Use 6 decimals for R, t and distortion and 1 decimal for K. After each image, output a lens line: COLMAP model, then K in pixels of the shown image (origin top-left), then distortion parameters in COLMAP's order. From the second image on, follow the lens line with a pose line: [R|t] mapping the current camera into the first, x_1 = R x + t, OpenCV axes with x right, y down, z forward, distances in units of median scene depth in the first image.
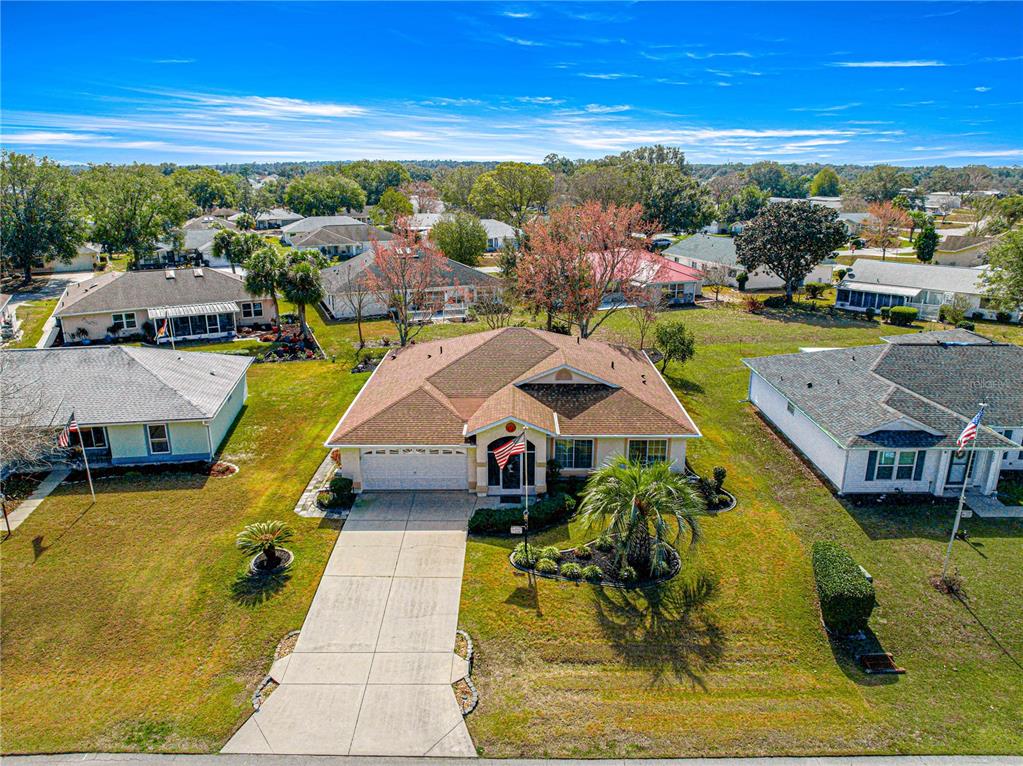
lens RADIAL K [[720.0, 0, 511.5], [0, 720.0, 383.0], [0, 0, 1]] dist [-0.035267, 0.000415]
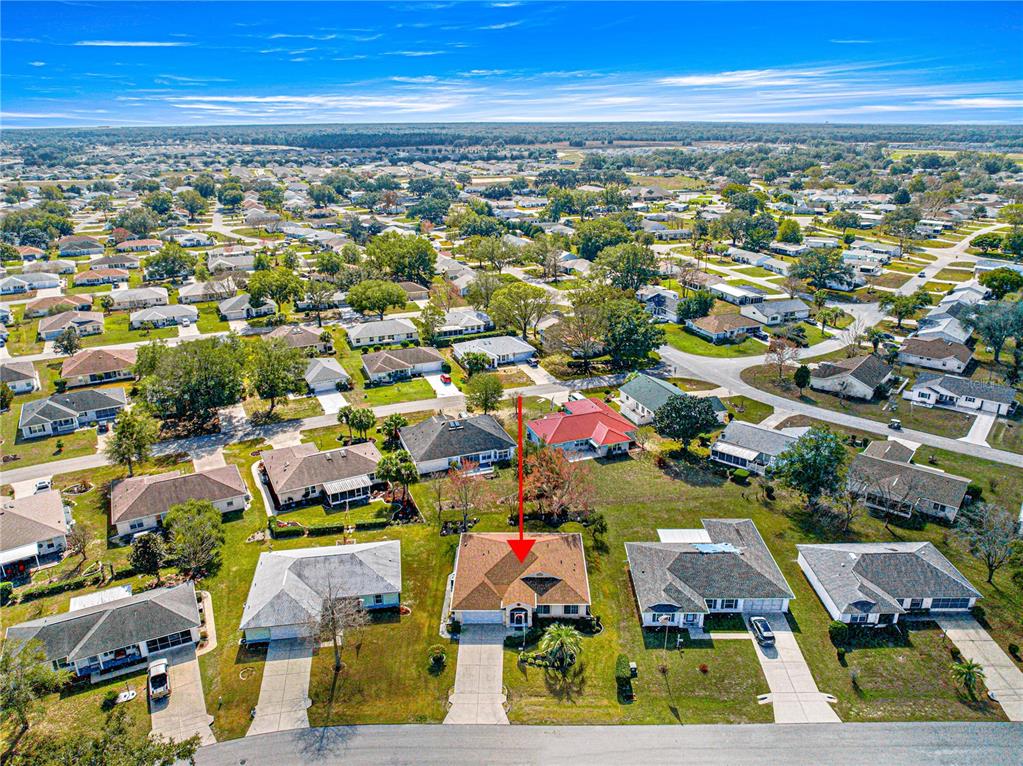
lens RADIAL K [[720.0, 0, 511.5], [0, 720.0, 383.0], [0, 0, 1]] dist [-0.035267, 0.000415]
pose [[0.999917, -0.004293, -0.012186, 0.008903], [0.005013, 0.998205, 0.059671, -0.935992], [0.011908, -0.059728, 0.998144, -1.657640]]
